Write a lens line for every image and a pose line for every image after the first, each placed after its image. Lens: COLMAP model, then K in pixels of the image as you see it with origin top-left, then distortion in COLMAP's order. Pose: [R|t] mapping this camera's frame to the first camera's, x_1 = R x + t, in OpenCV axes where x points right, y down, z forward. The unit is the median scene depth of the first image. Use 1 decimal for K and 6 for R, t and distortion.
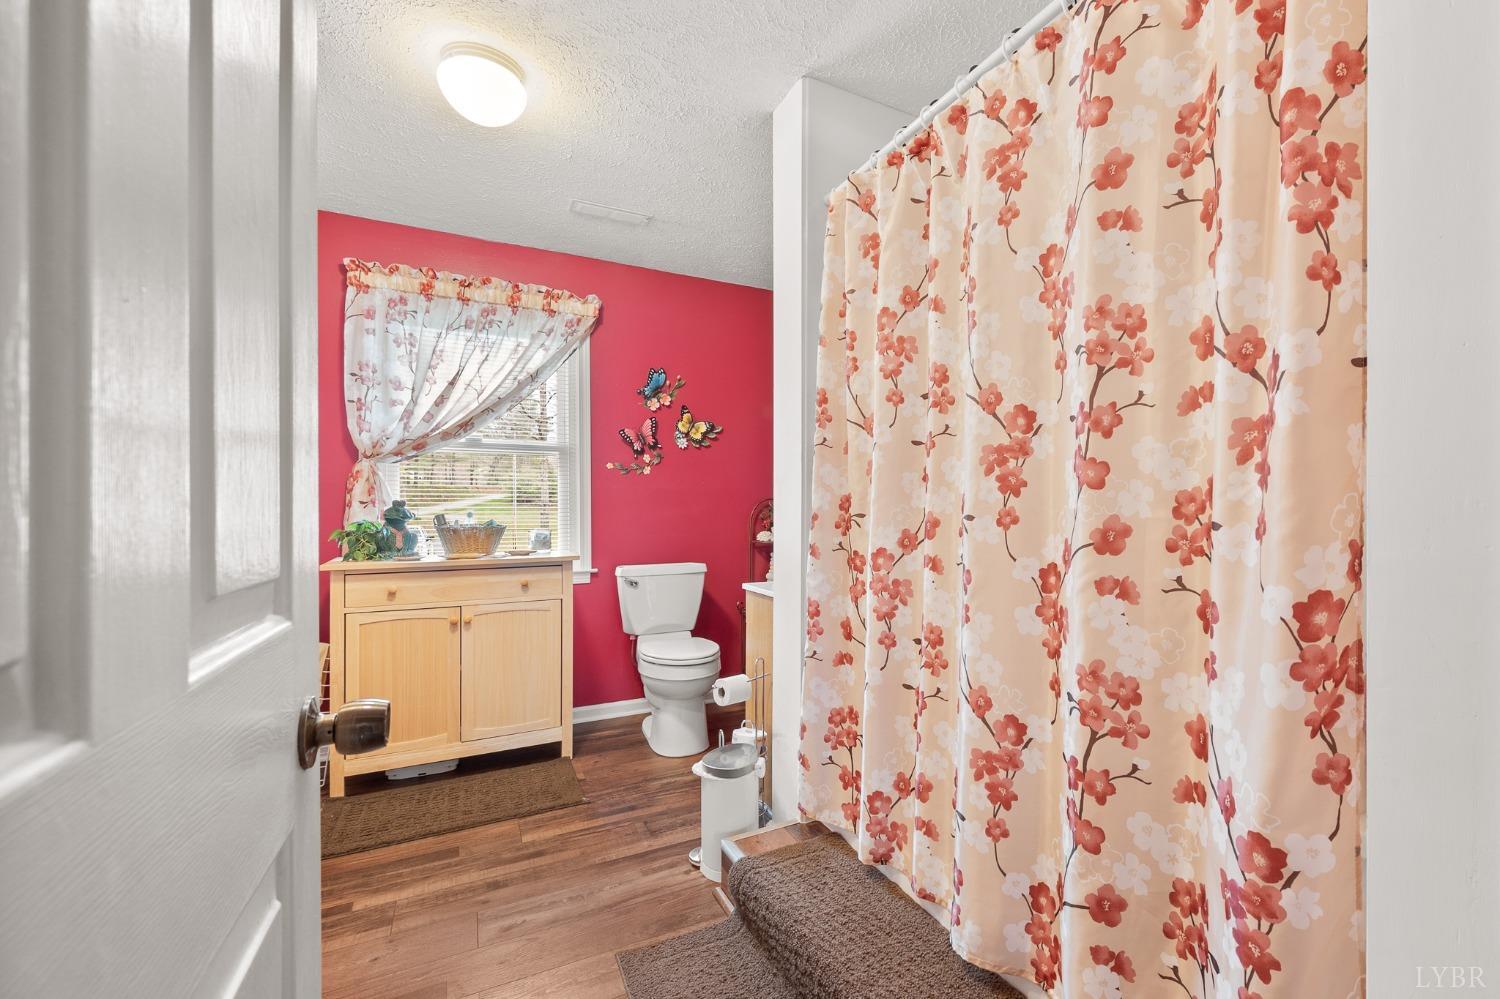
lens RADIAL K [[597.7, 0, 762.9], [0, 597.7, 502.3], [0, 0, 1]] dist [0.002136, -0.001111]
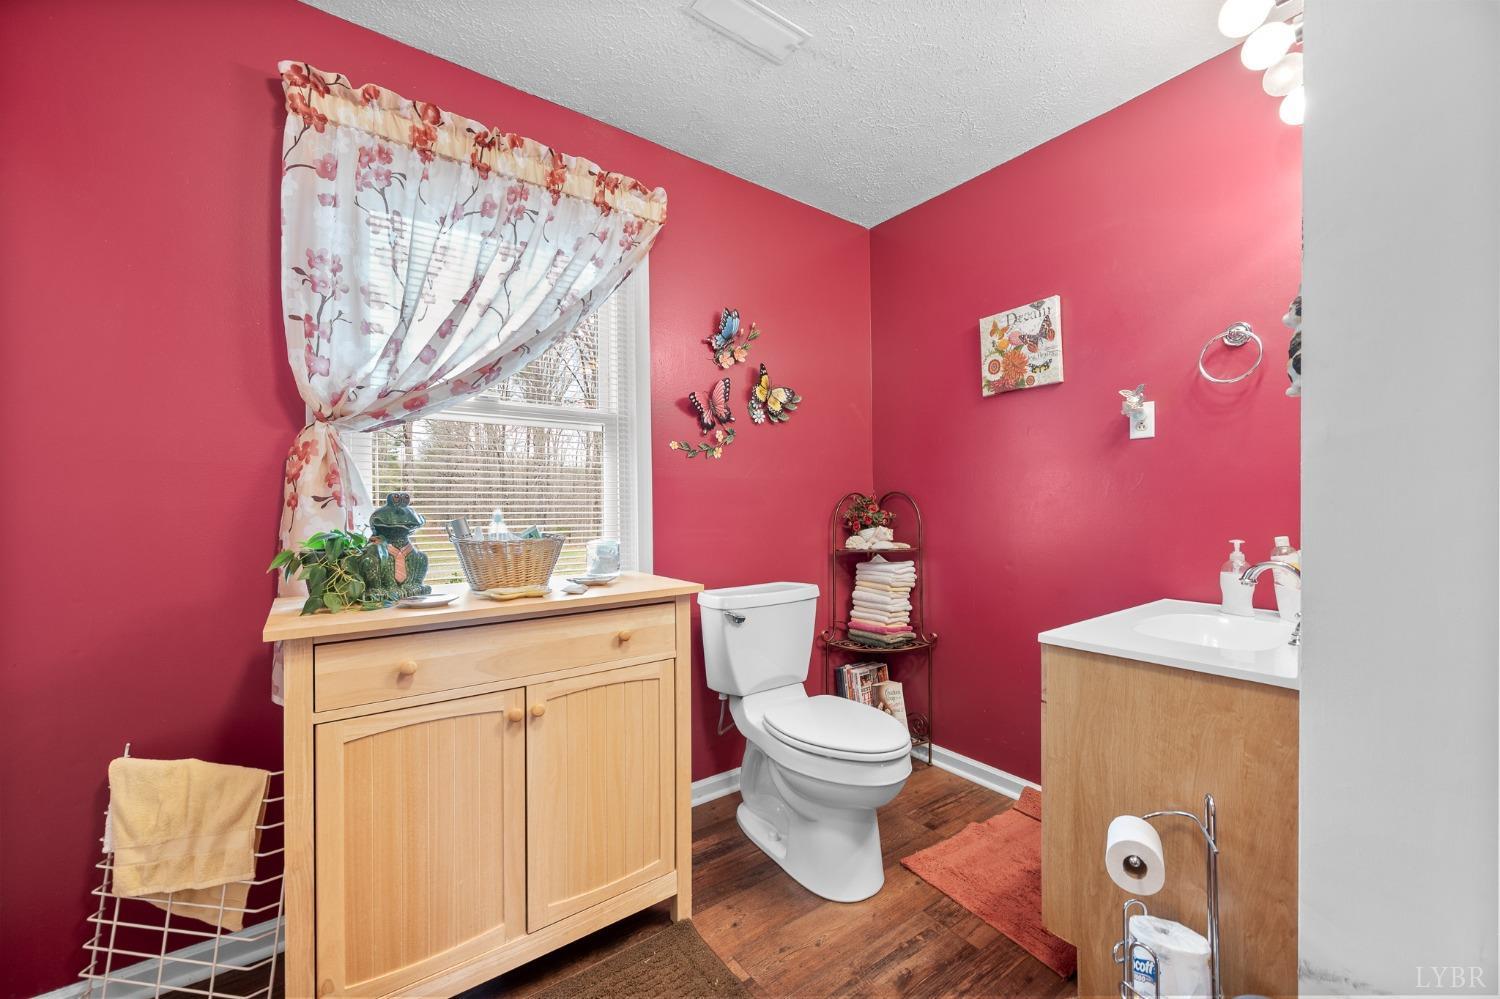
lens RADIAL K [[597.7, 0, 737.5], [0, 597.7, 500.9], [0, 0, 1]] dist [0.002136, -0.001111]
pose [[0.993888, -0.005121, 0.110272, -0.323193], [0.004961, 0.999986, 0.001731, 0.003539], [-0.110279, -0.001173, 0.993900, 0.378164]]
